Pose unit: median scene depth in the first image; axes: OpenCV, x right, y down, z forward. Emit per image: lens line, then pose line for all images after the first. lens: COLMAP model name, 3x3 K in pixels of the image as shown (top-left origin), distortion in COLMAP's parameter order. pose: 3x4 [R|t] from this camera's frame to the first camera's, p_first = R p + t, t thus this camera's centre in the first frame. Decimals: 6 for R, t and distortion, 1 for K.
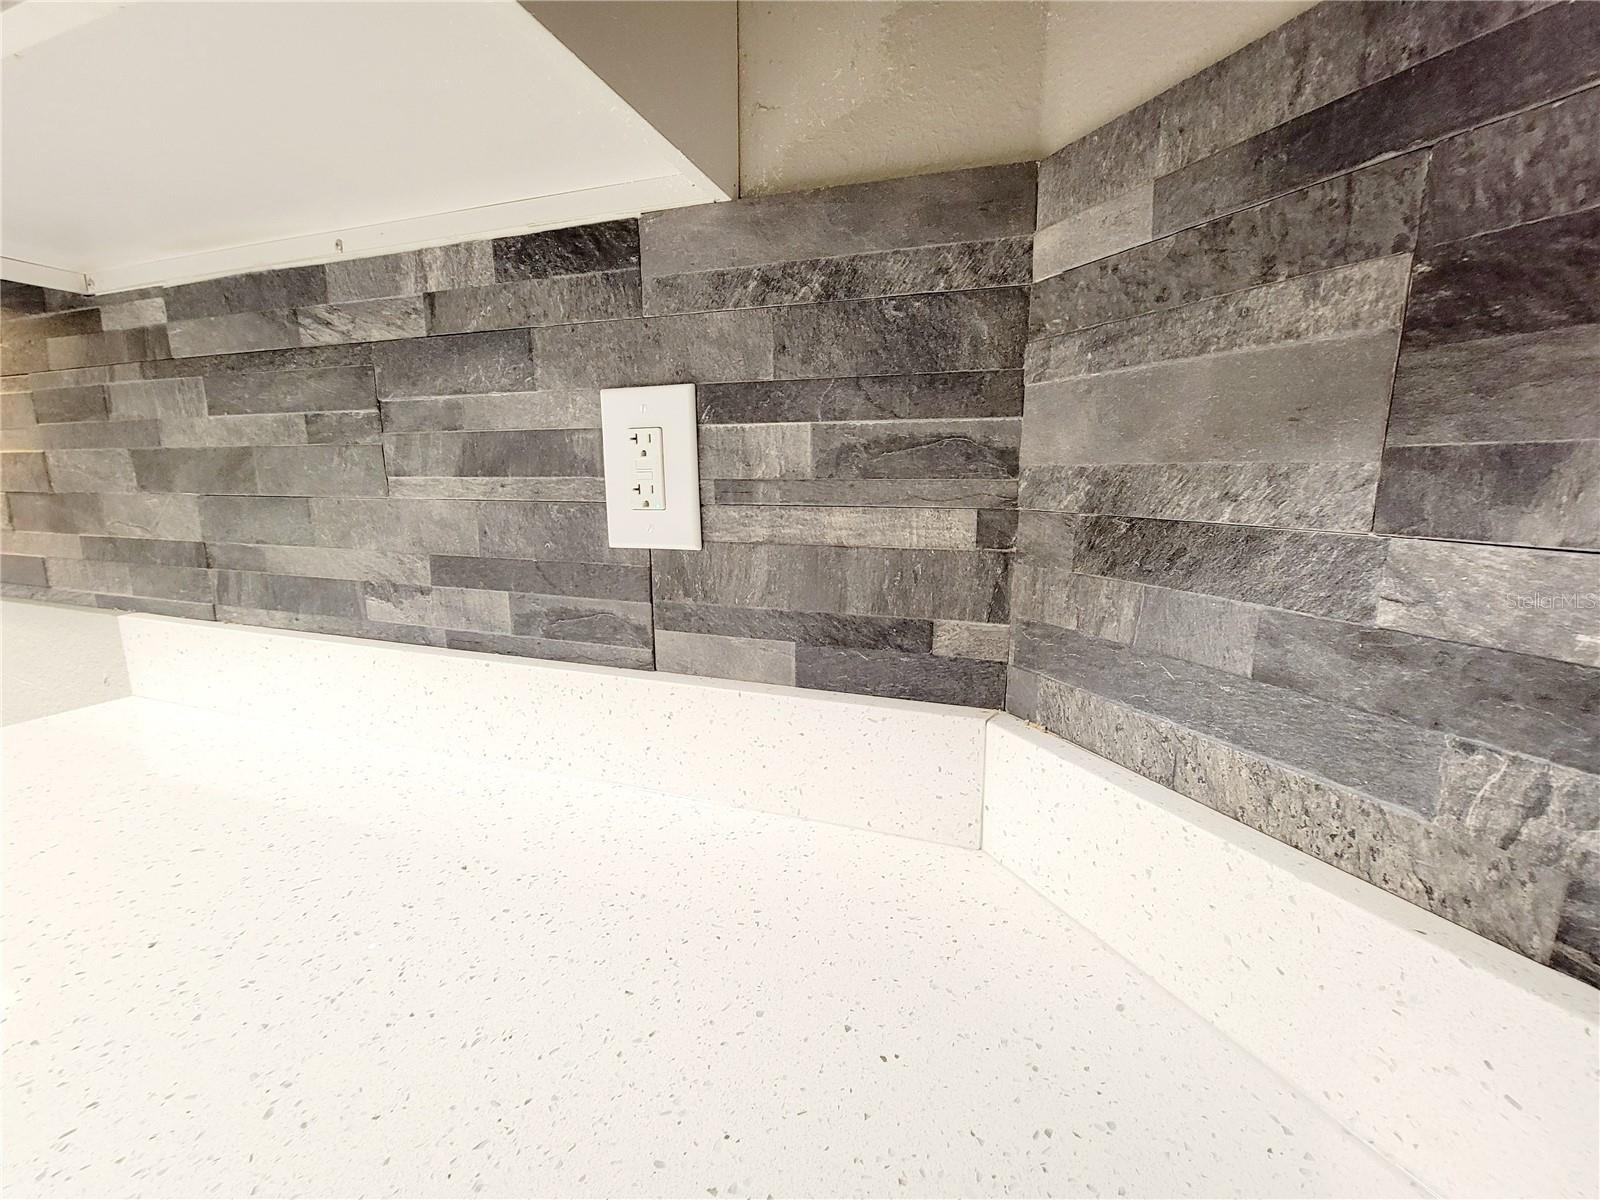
lens RADIAL K [[654.7, 0, 807.3], [0, 654.7, 595.7], [0, 0, 1]] dist [-0.006455, -0.000290]
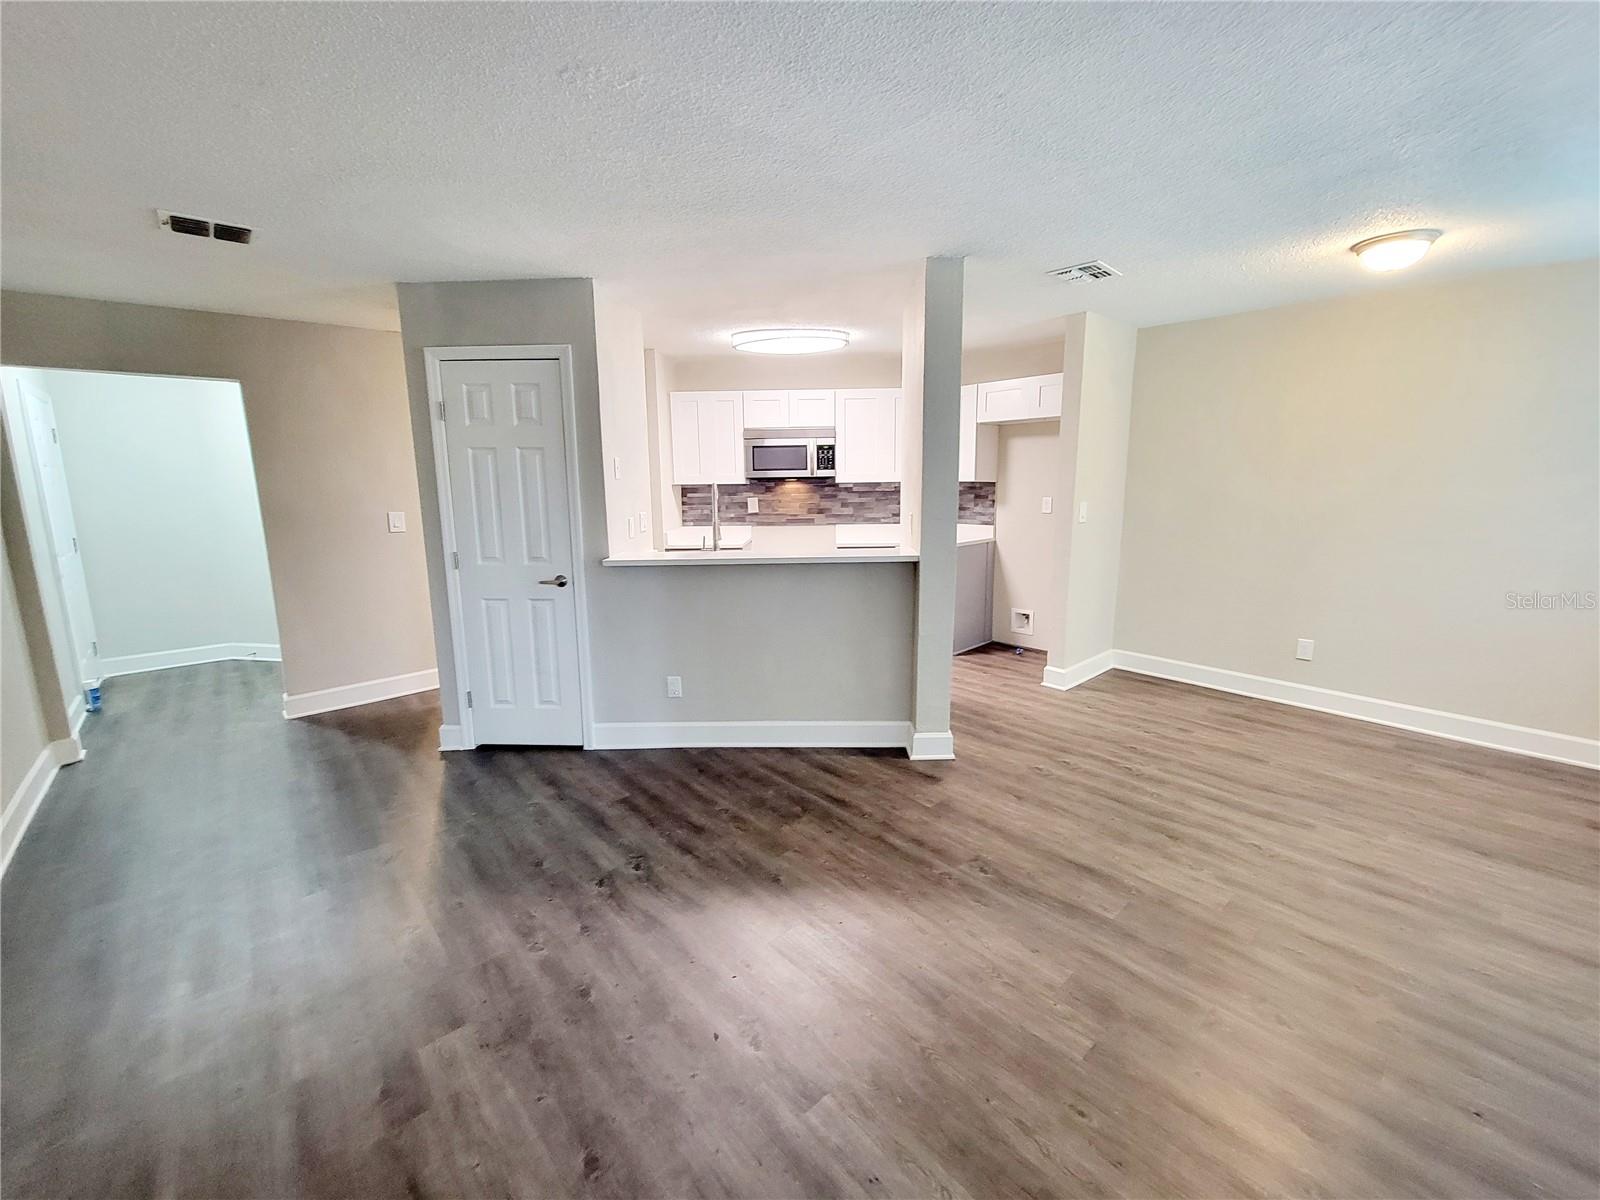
lens RADIAL K [[654.7, 0, 807.3], [0, 654.7, 595.7], [0, 0, 1]] dist [-0.006455, -0.000290]
pose [[0.956774, -0.069196, 0.282481, -3.982999], [0.069403, 0.997545, 0.009285, 0.833103], [-0.282431, 0.010721, 0.959228, -6.757362]]
